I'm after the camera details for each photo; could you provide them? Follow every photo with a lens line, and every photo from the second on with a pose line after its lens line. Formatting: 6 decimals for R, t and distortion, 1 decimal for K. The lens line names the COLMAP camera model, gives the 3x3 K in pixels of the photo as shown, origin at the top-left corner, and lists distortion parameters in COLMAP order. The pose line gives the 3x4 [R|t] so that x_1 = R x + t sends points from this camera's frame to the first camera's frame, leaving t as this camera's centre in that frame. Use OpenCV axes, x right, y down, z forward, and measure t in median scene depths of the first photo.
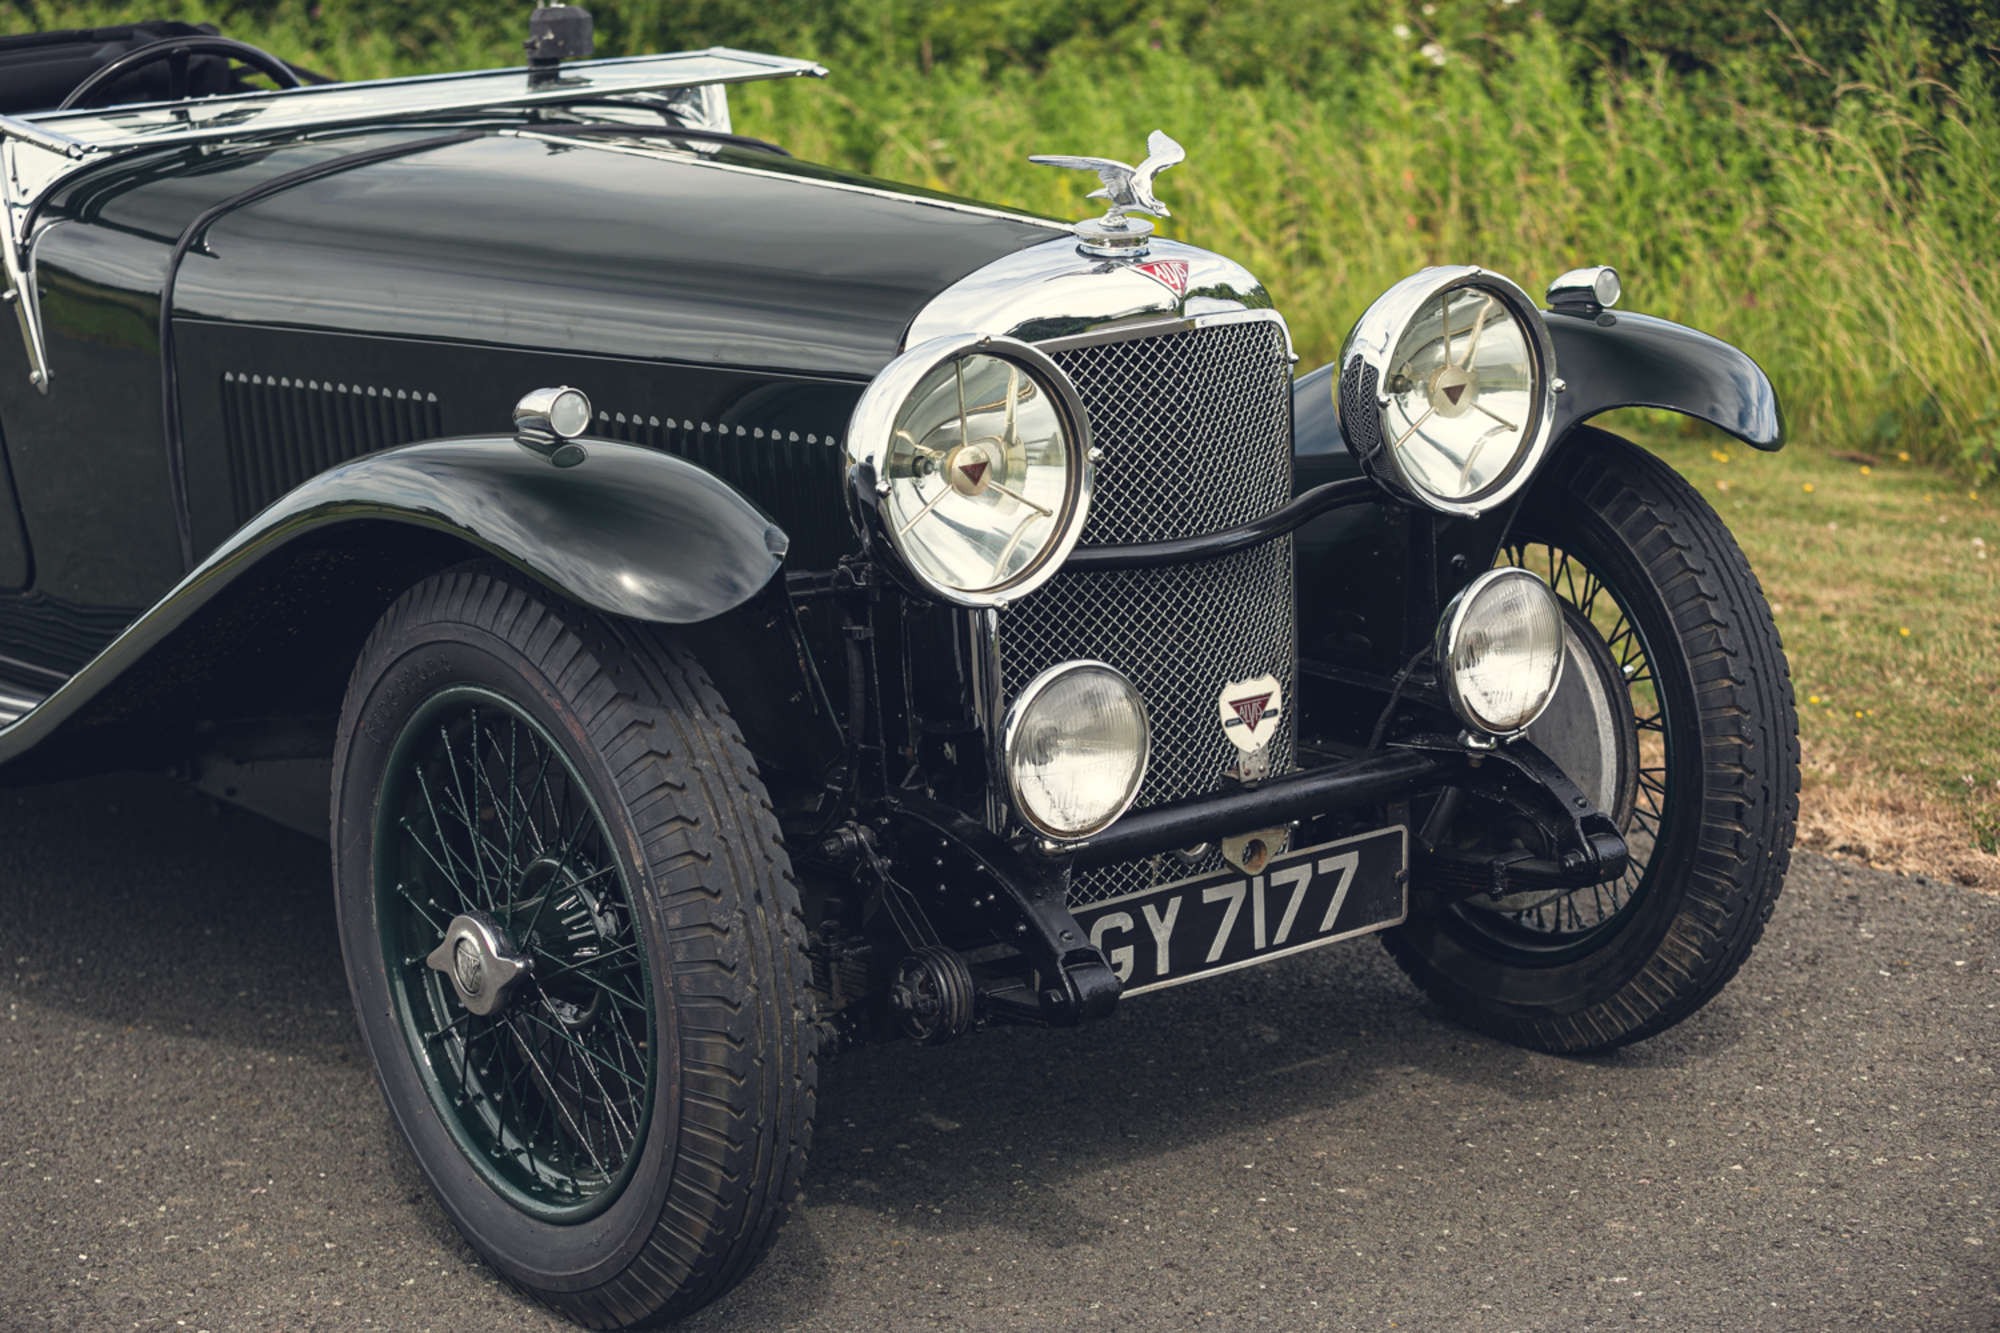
lens RADIAL K [[4013.3, 0, 1000.0], [0, 4013.3, 666.5], [0, 0, 1]] dist [-0.331271, 0.366349]
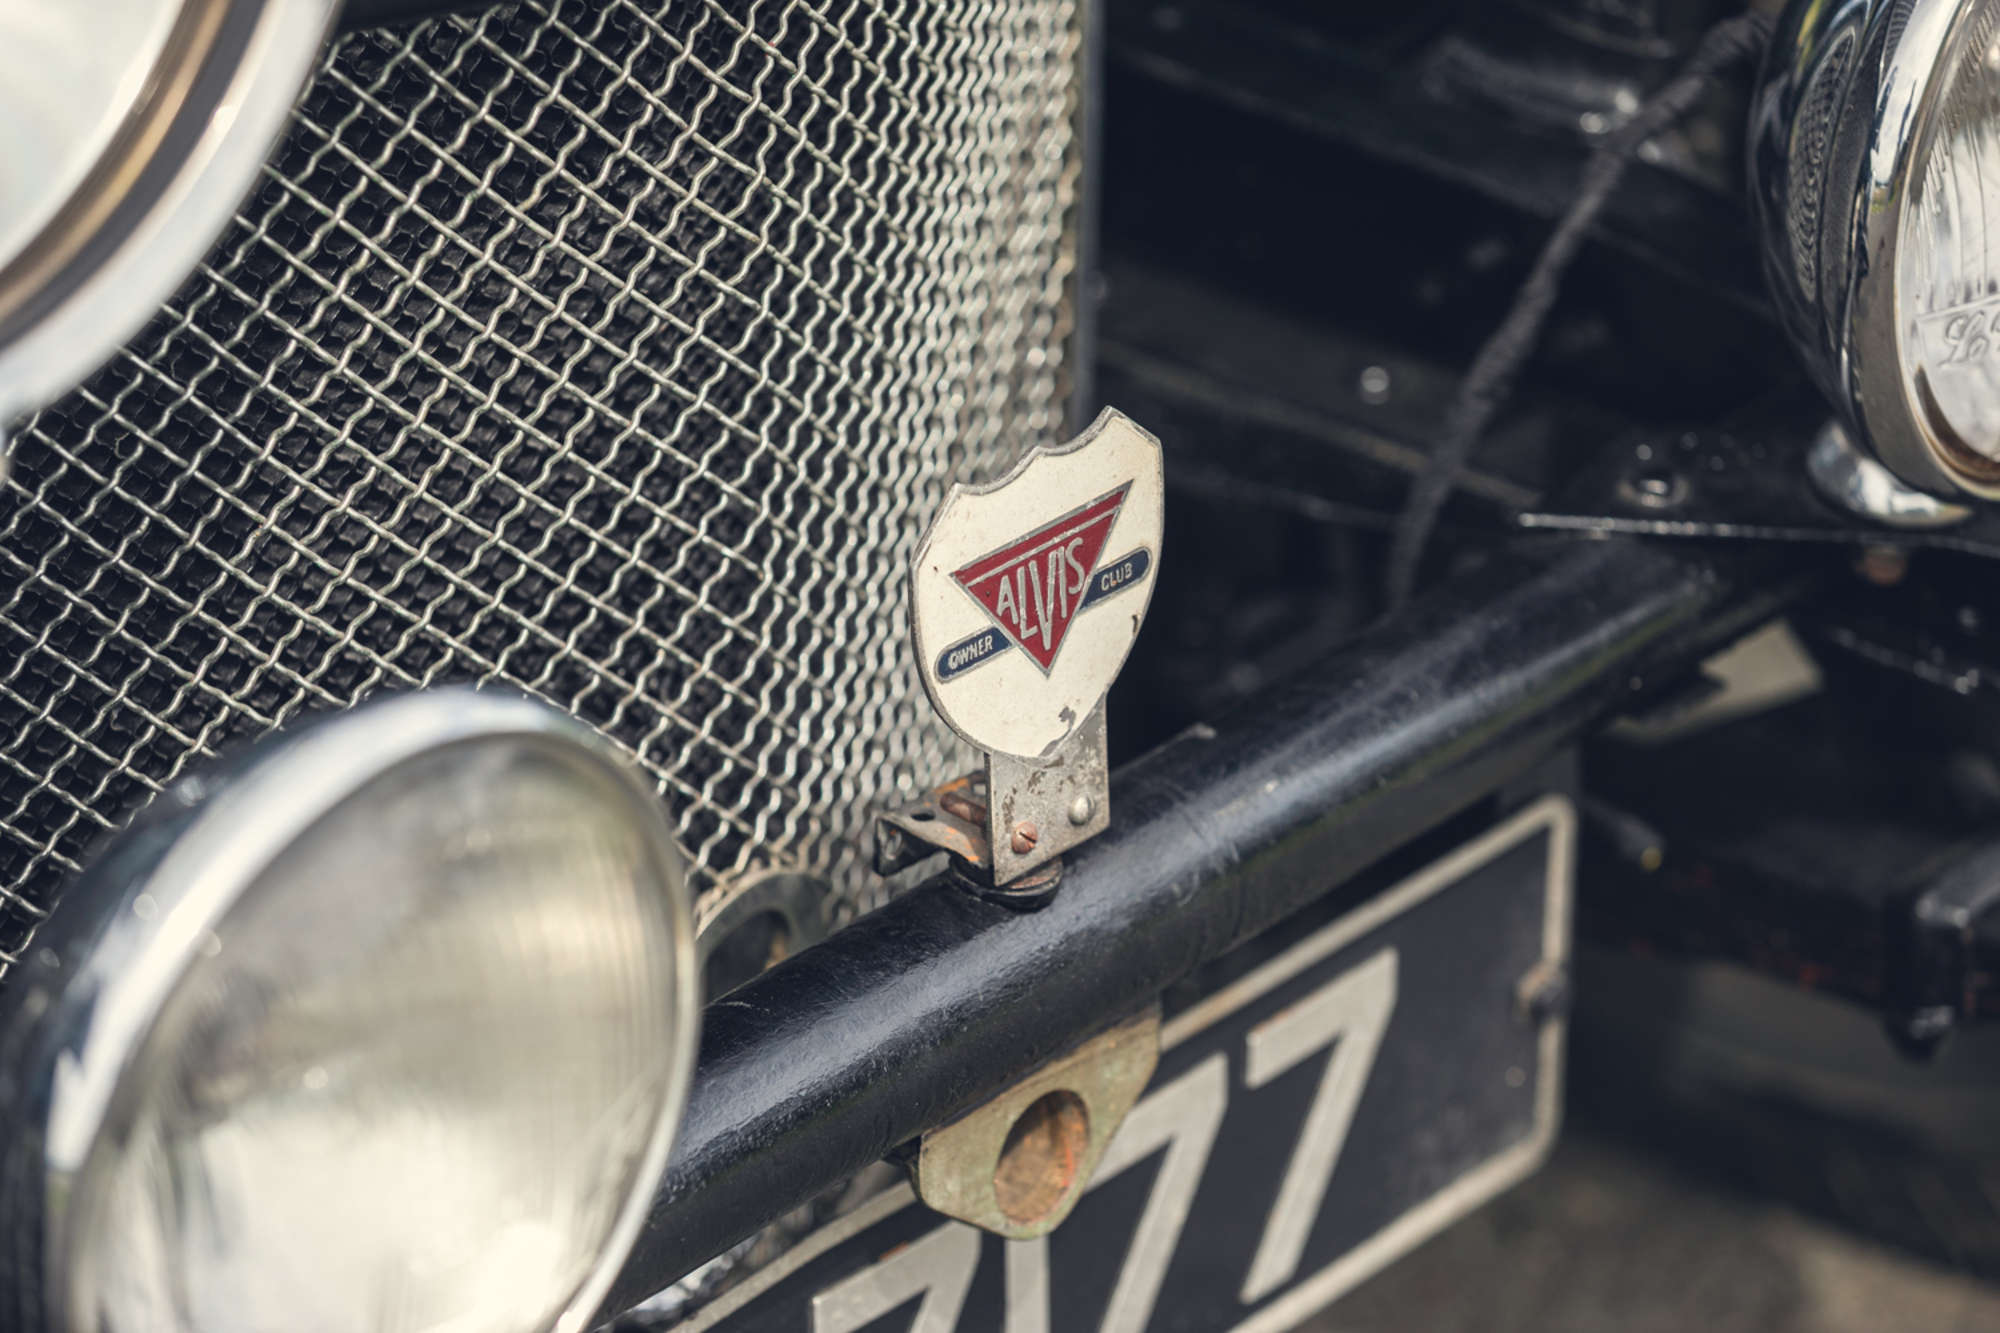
lens RADIAL K [[8376.2, 0, 1000.0], [0, 8376.2, 666.5], [0, 0, 1]] dist [0.195844, 6.367252]
pose [[0.980709, -0.062544, 0.185199, -0.026006], [0.009553, 0.961634, 0.274168, -0.112193], [-0.195242, -0.267110, 0.943681, 0.560723]]
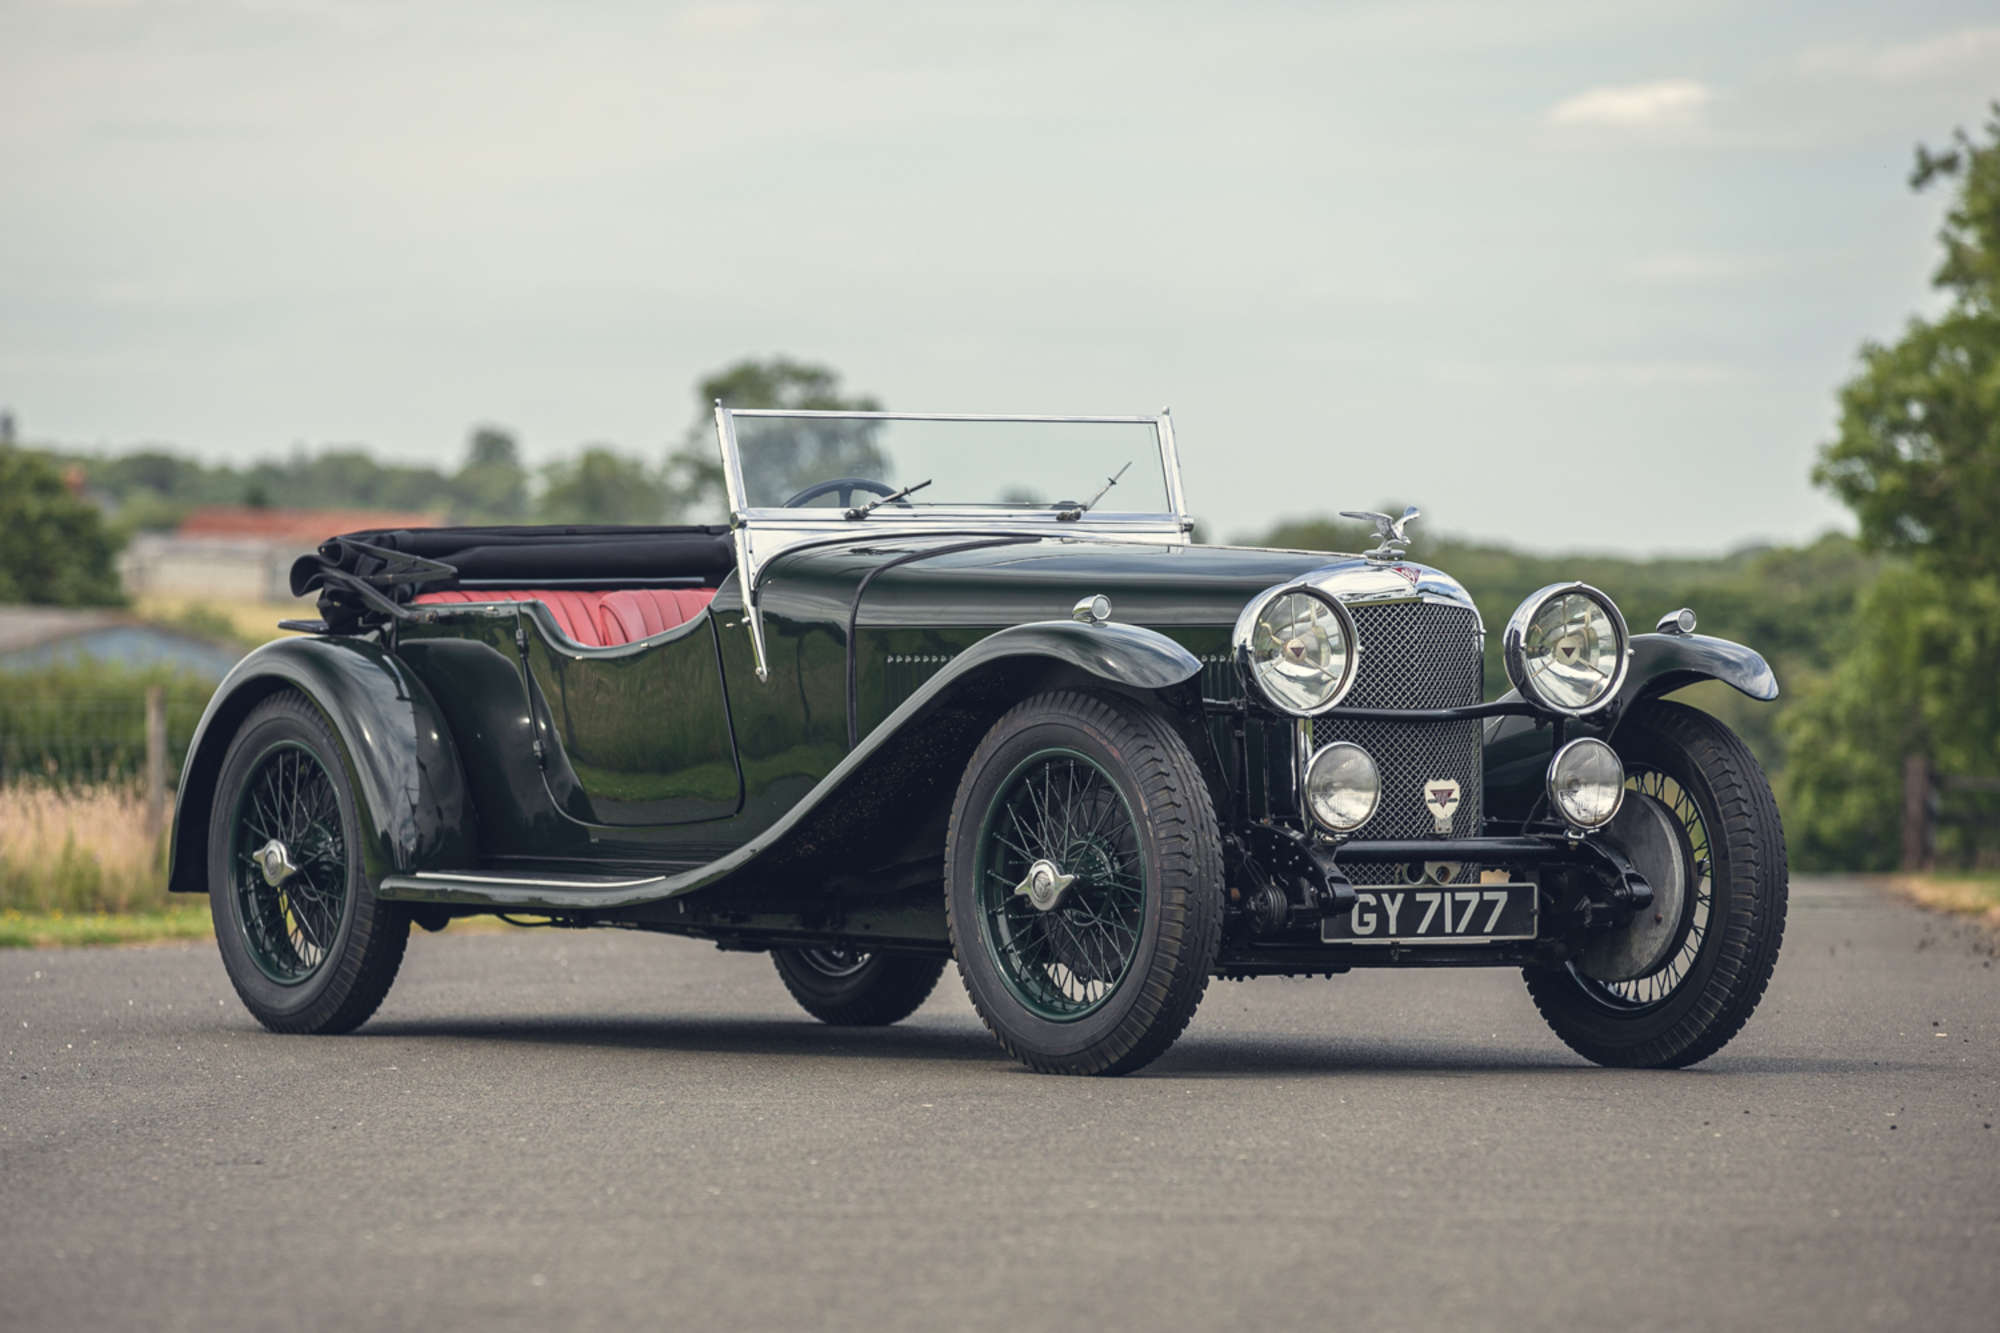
lens RADIAL K [[10578.7, 0, 1000.0], [0, 10578.7, 666.5], [0, 0, 1]] dist [1.724795, -5.241900]
pose [[0.995132, 0.031607, -0.093344, 0.325588], [-0.050716, 0.976369, -0.210075, 1.033801], [0.084498, 0.213786, 0.973219, -4.002273]]
